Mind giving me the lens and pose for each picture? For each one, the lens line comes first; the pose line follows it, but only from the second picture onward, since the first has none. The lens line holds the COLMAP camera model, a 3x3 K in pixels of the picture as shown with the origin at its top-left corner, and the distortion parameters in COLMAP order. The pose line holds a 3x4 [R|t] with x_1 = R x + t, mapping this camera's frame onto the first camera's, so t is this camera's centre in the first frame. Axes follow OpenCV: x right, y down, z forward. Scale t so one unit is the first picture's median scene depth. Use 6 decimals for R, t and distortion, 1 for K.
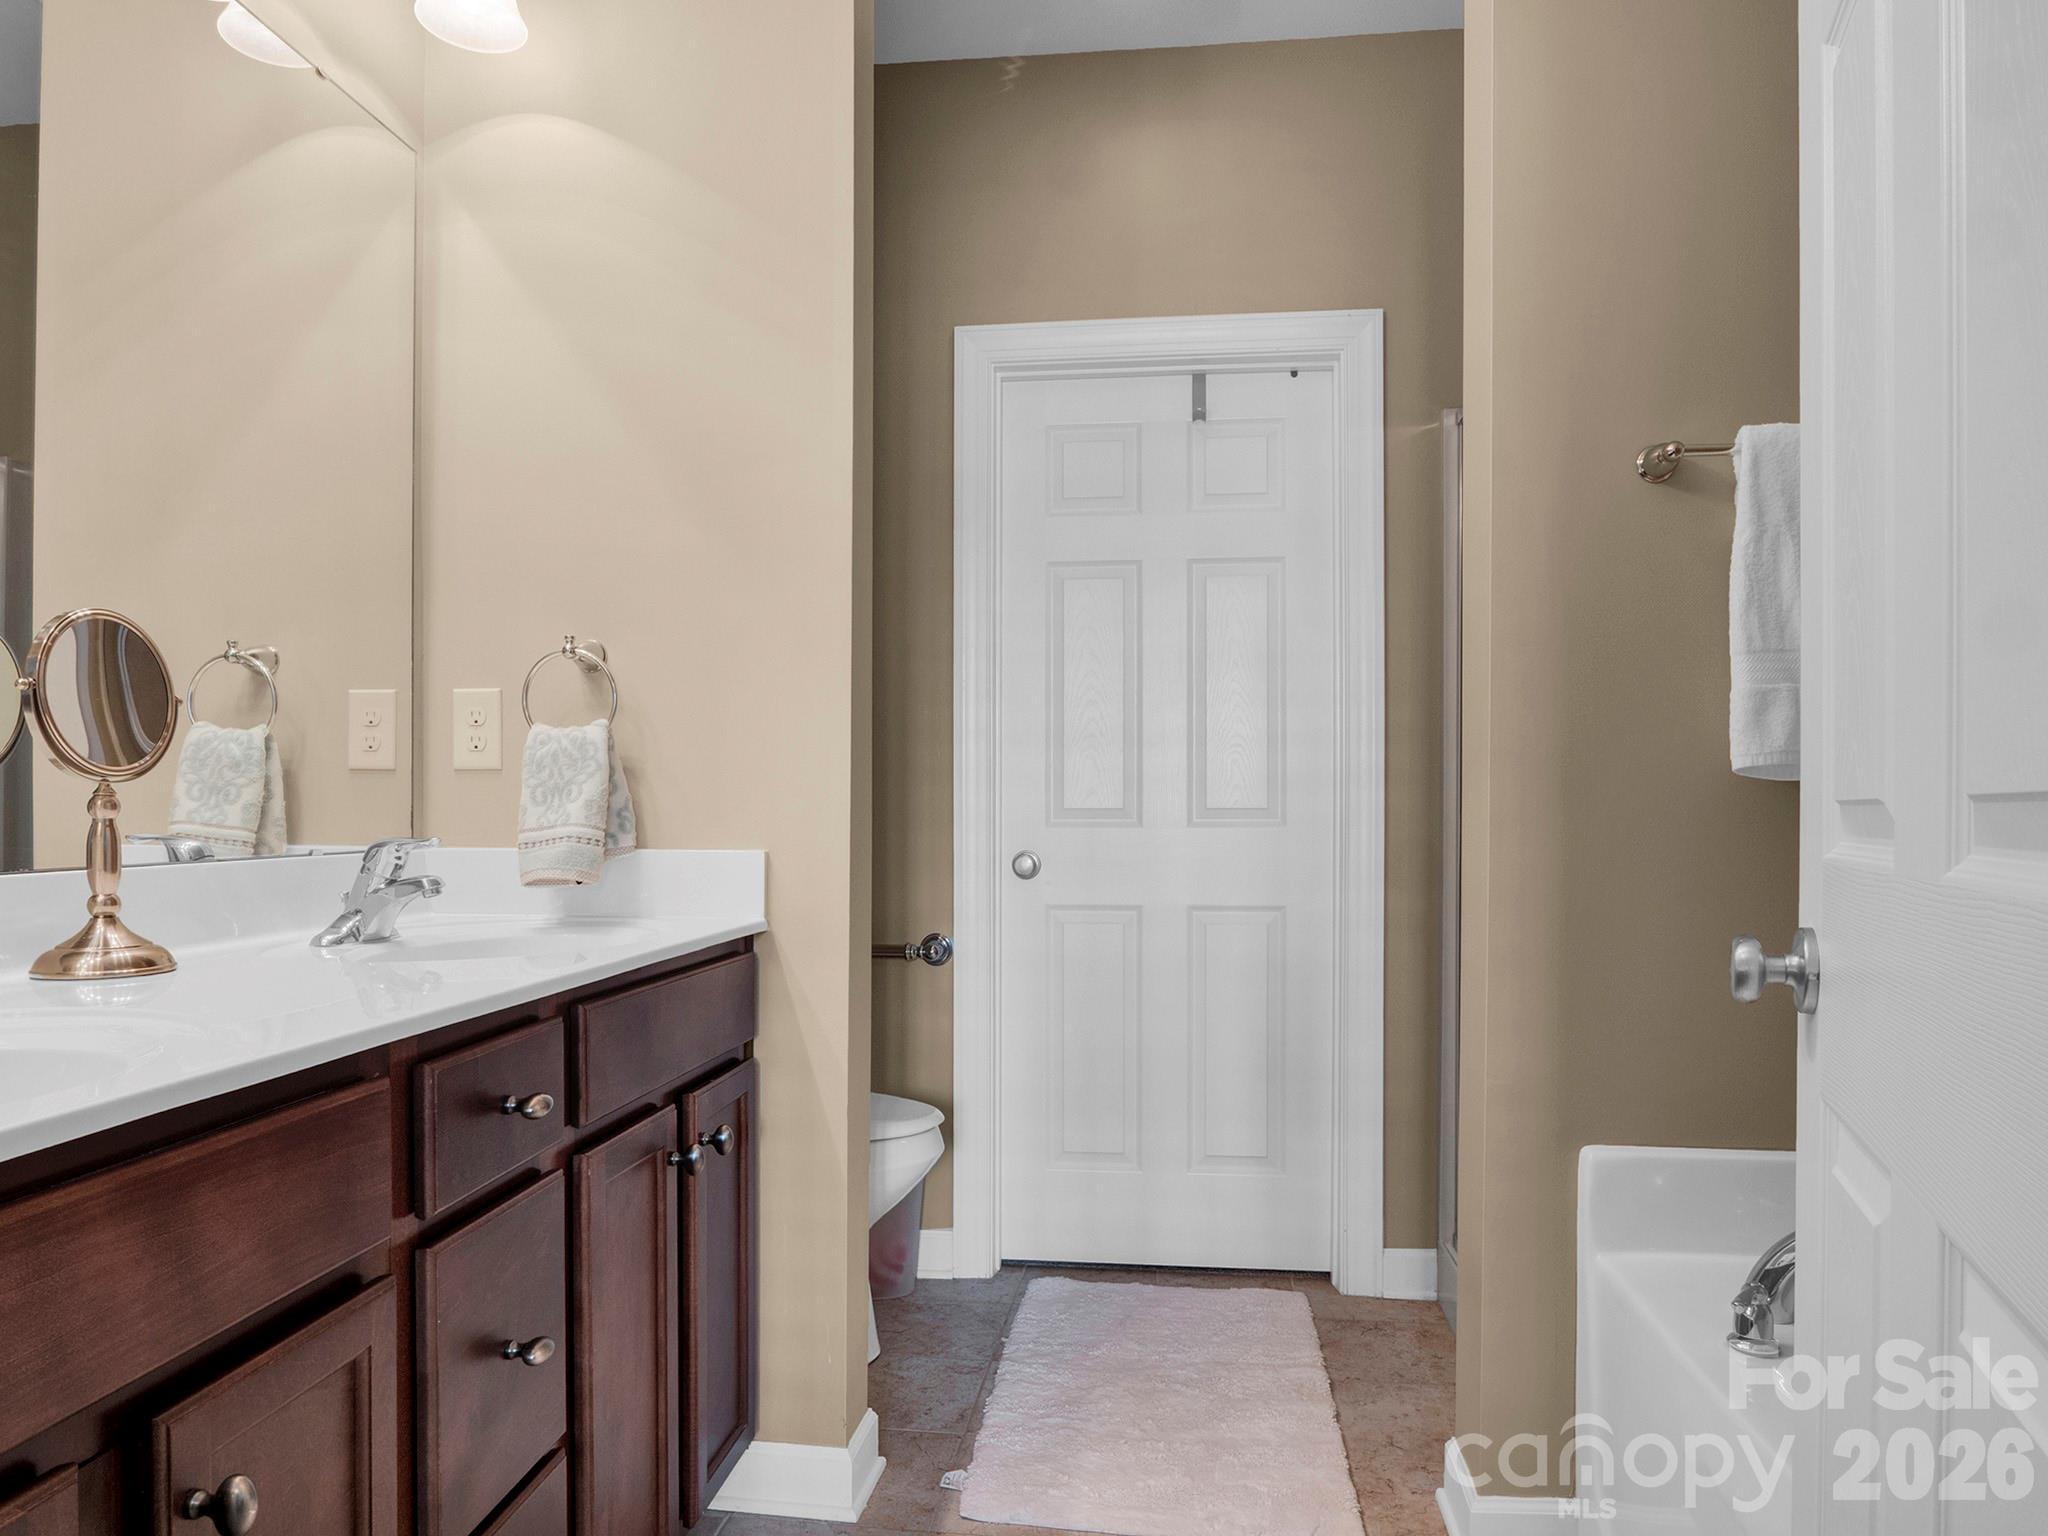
lens RADIAL K [[1430.5, 0, 1019.3], [0, 1430.5, 824.1], [0, 0, 1]] dist [-0.029822, 0.003496]
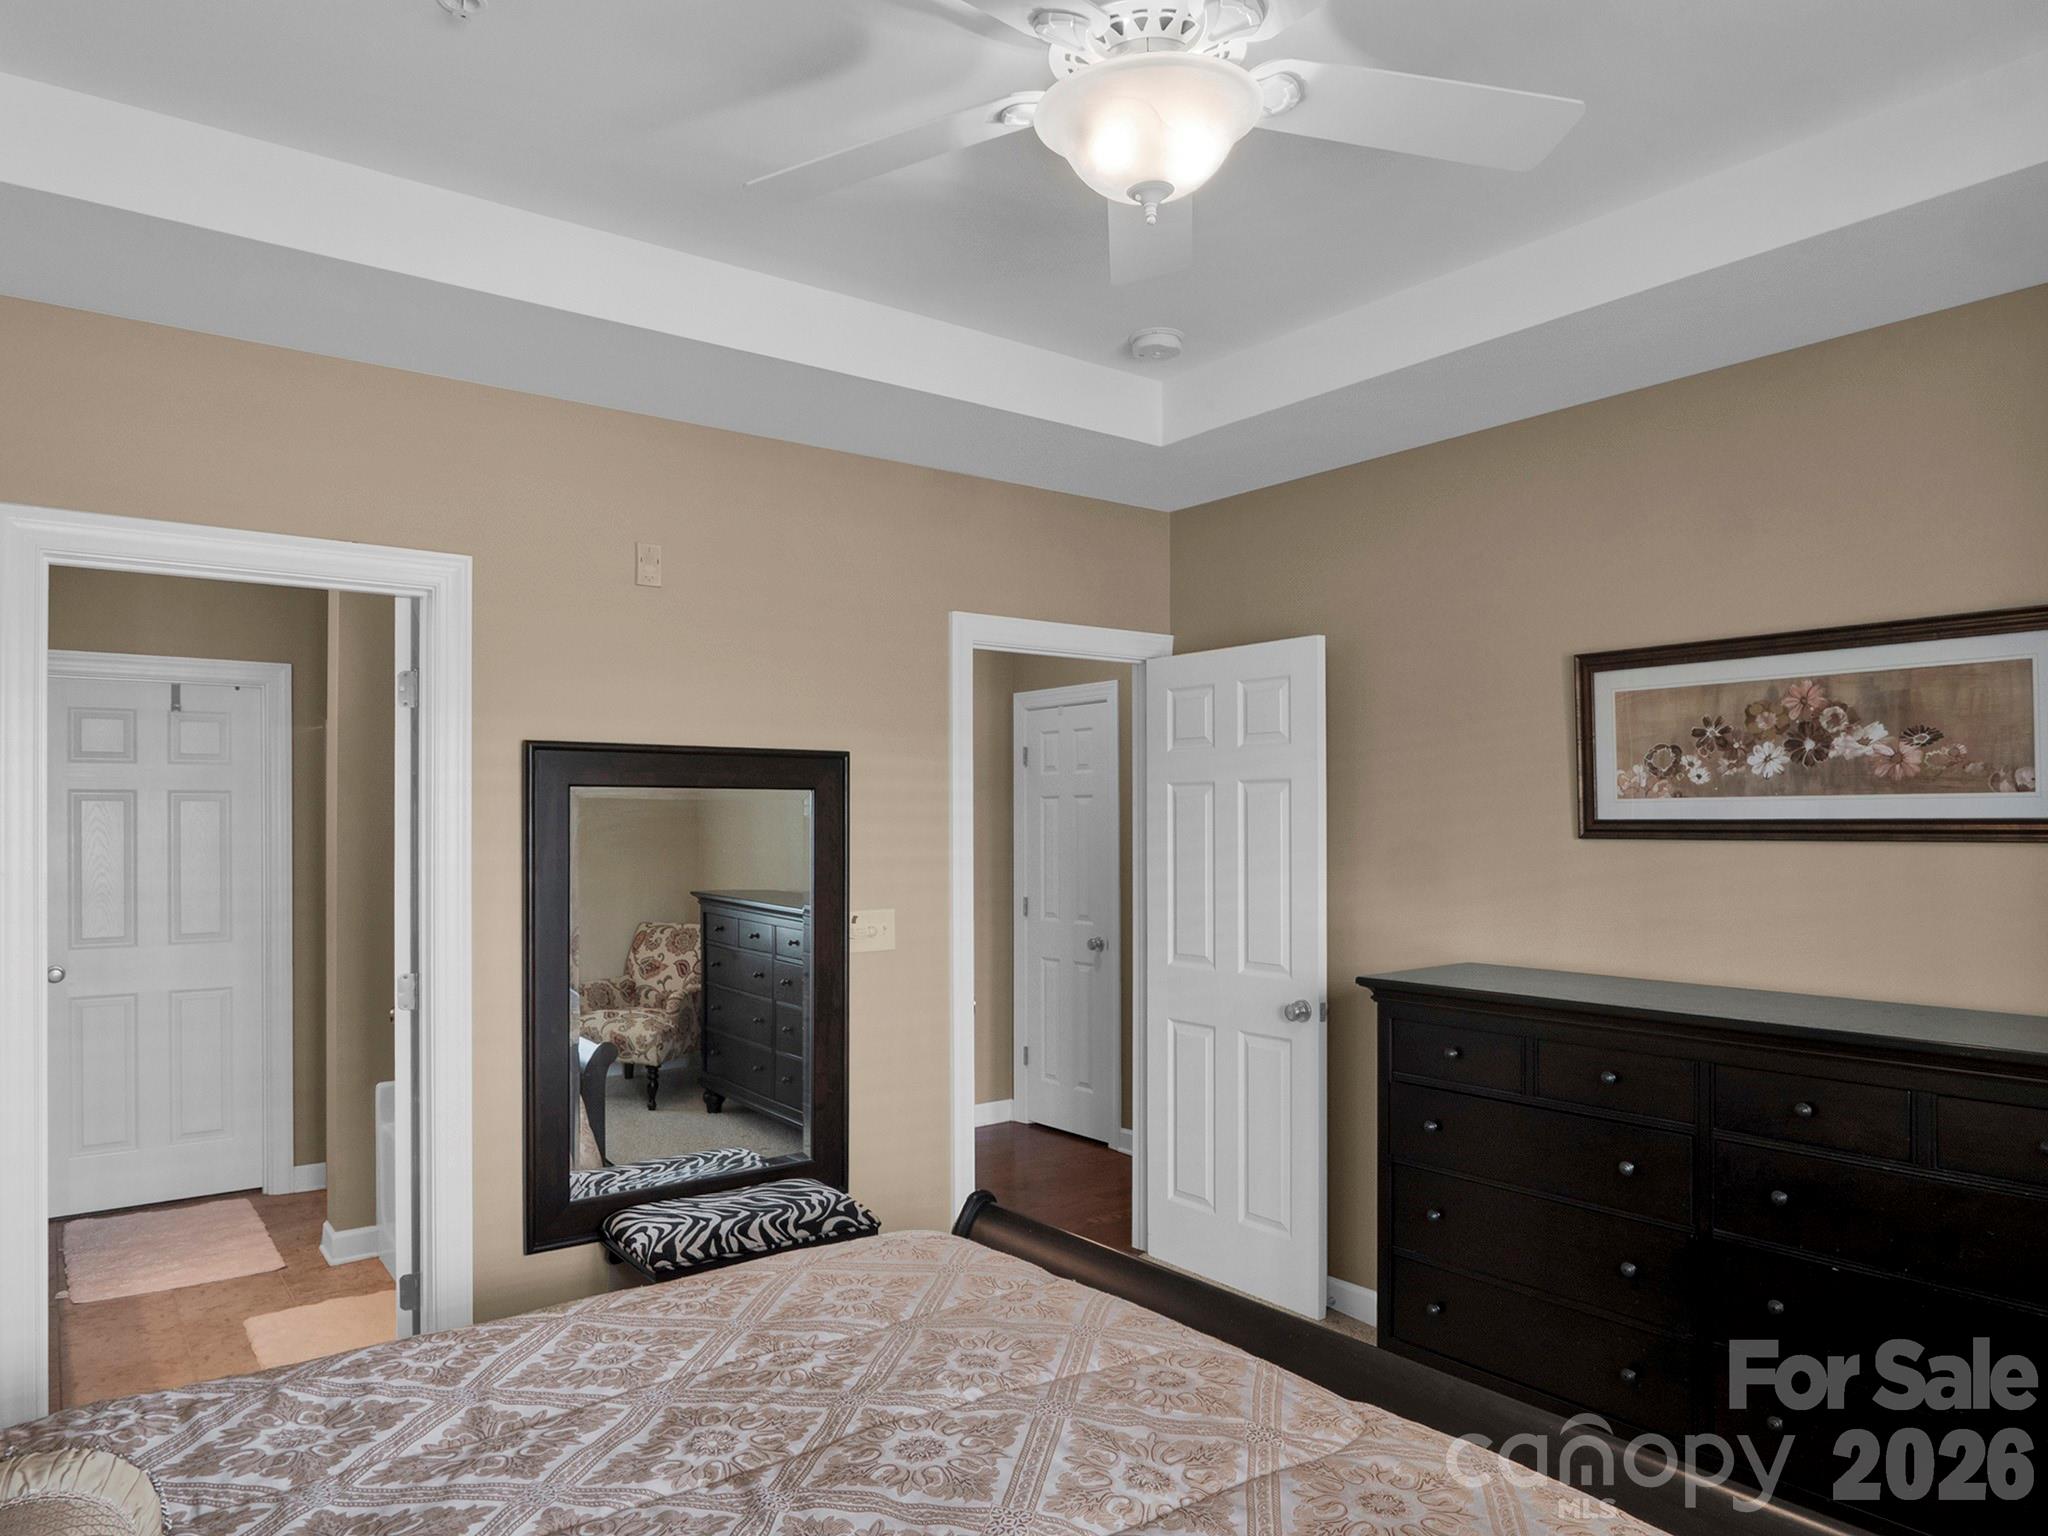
lens RADIAL K [[1343.0, 0, 1023.6], [0, 1343.0, 816.0], [0, 0, 1]] dist [-0.026148, 0.004844]
pose [[0.730741, 0.003148, 0.682647, -0.229045], [0.010548, 0.999818, -0.015902, -0.120544], [-0.682573, 0.018821, 0.730575, -0.903905]]
